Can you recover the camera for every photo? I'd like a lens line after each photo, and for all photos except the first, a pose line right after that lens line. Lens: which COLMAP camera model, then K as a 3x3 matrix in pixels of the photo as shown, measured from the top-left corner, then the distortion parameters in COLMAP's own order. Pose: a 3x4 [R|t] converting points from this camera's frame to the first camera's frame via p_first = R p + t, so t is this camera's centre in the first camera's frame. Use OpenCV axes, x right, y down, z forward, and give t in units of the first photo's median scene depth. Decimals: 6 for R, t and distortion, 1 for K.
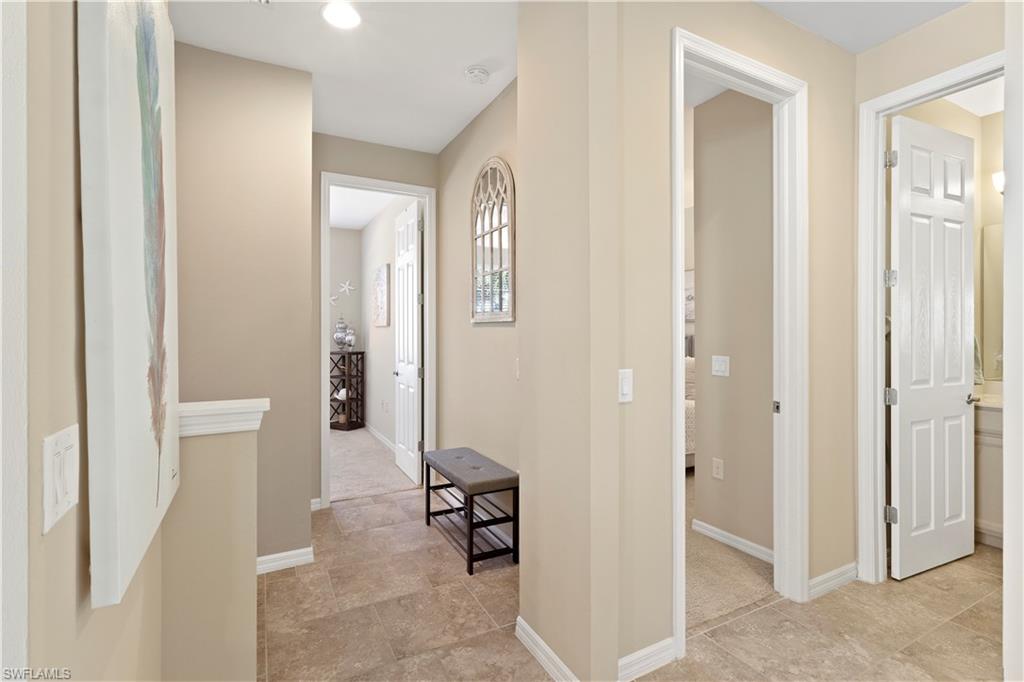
lens RADIAL K [[472.2, 0, 510.2], [0, 472.2, 340.1], [0, 0, 1]] dist [0.001472, 0.000592]
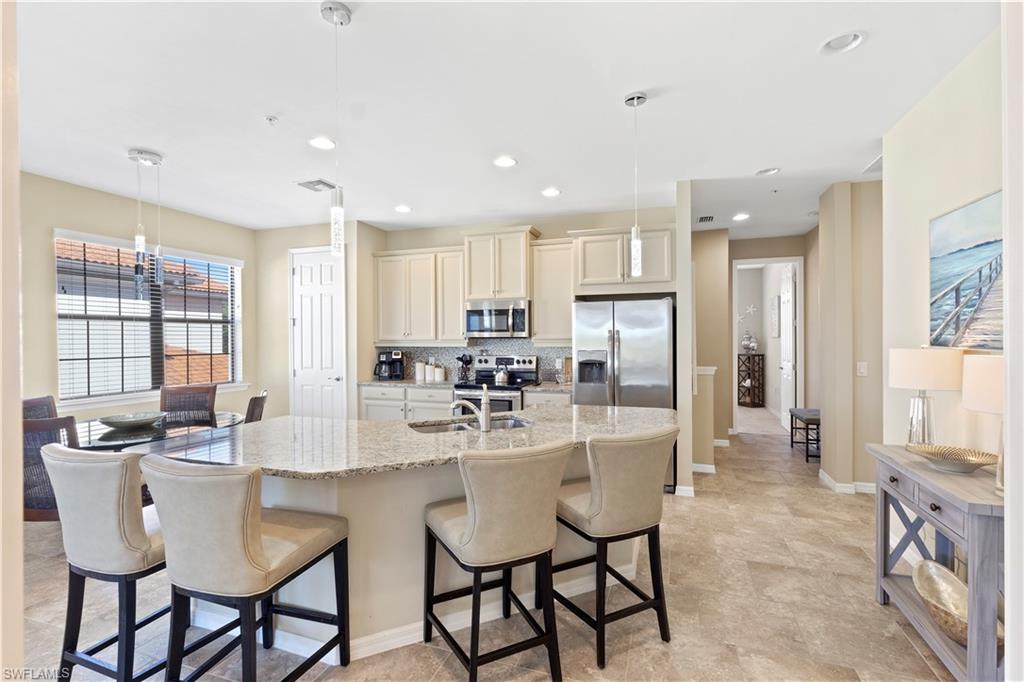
lens RADIAL K [[472.2, 0, 510.2], [0, 472.2, 340.1], [0, 0, 1]] dist [0.001472, 0.000592]
pose [[0.679910, -0.003821, -0.733286, 0.227199], [0.000110, 0.999987, -0.005108, -0.011642], [0.733296, 0.003393, 0.679901, -0.560006]]
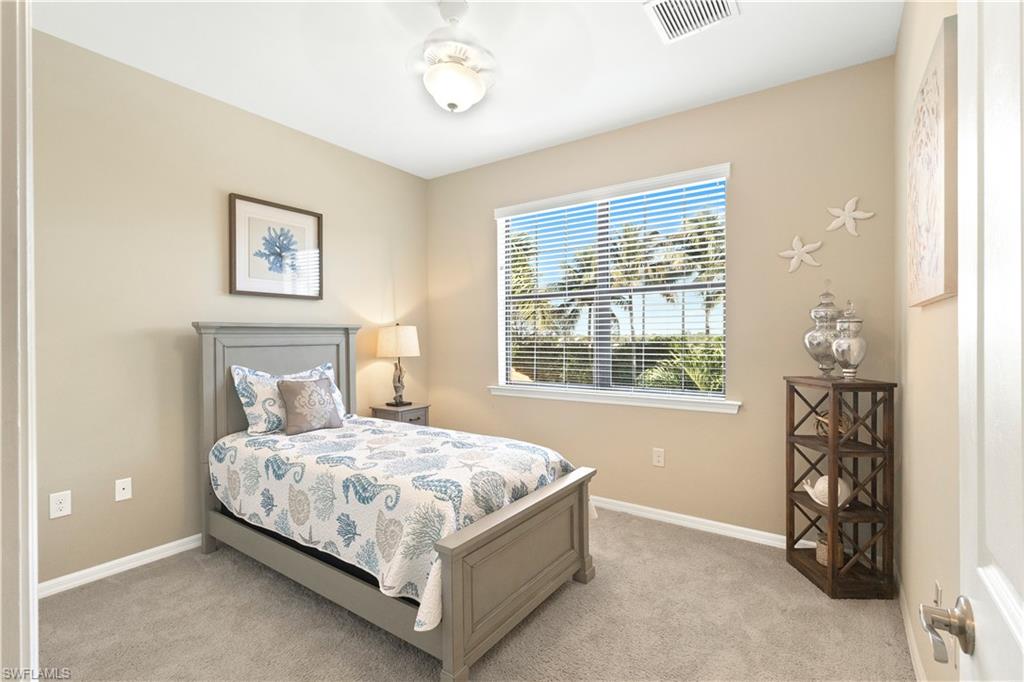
lens RADIAL K [[476.3, 0, 478.3], [0, 476.3, 342.4], [0, 0, 1]] dist [-0.001388, -0.000297]
pose [[0.425353, -0.000441, -0.905027, -0.127902], [-0.003363, 0.999992, -0.002068, -0.003968], [0.905021, 0.003924, 0.425348, 0.599546]]
